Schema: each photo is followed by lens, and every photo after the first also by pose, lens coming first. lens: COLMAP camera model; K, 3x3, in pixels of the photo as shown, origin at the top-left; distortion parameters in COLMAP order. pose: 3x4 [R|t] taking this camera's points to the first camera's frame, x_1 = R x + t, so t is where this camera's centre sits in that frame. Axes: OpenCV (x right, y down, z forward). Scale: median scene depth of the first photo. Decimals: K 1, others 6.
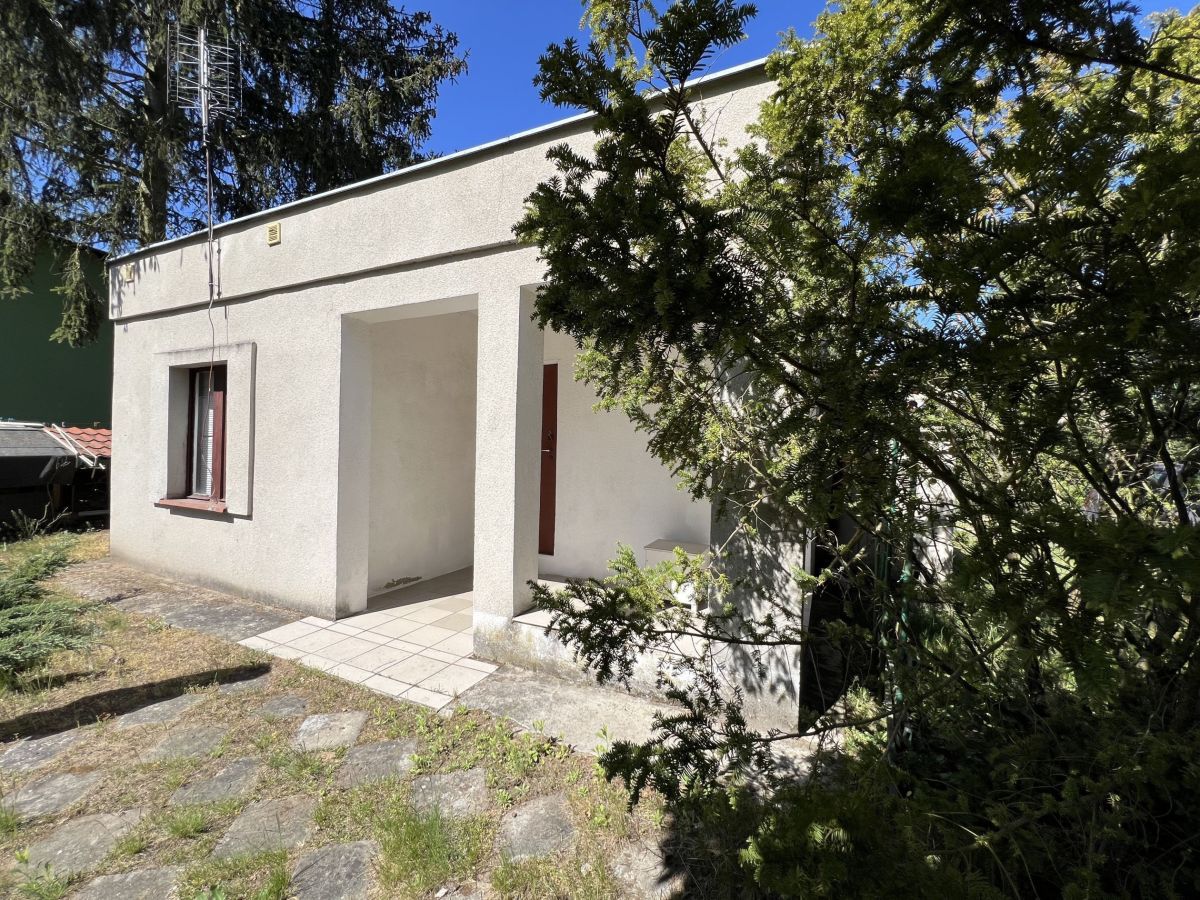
lens RADIAL K [[480.8, 0, 600.8], [0, 480.8, 447.3], [0, 0, 1]] dist [-0.000203, 0.000227]
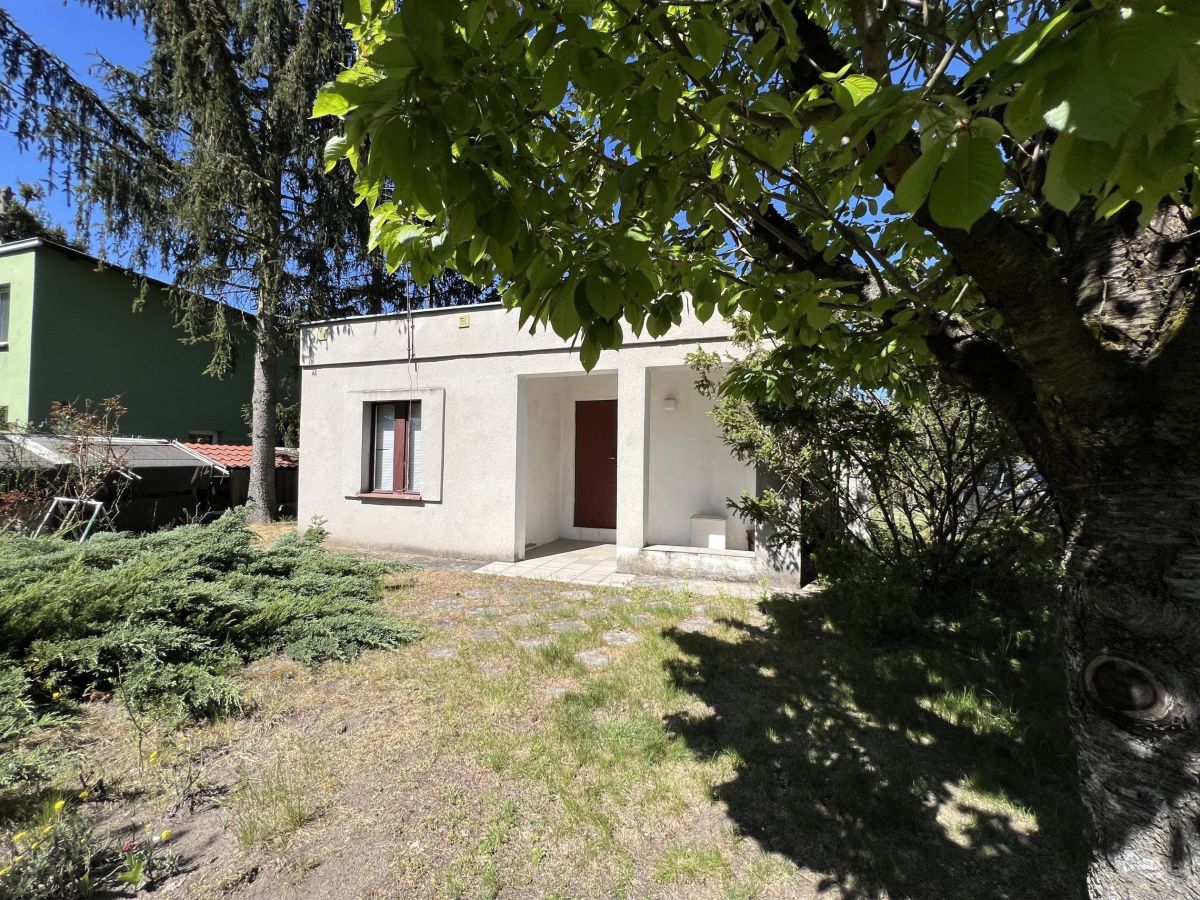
lens RADIAL K [[488.5, 0, 599.1], [0, 488.5, 446.9], [0, 0, 1]] dist [-0.000420, -0.000012]
pose [[0.994915, -0.004573, 0.100614, -0.380890], [0.007114, 0.999664, -0.024905, 0.011318], [-0.100466, 0.025495, 0.994614, -0.595383]]
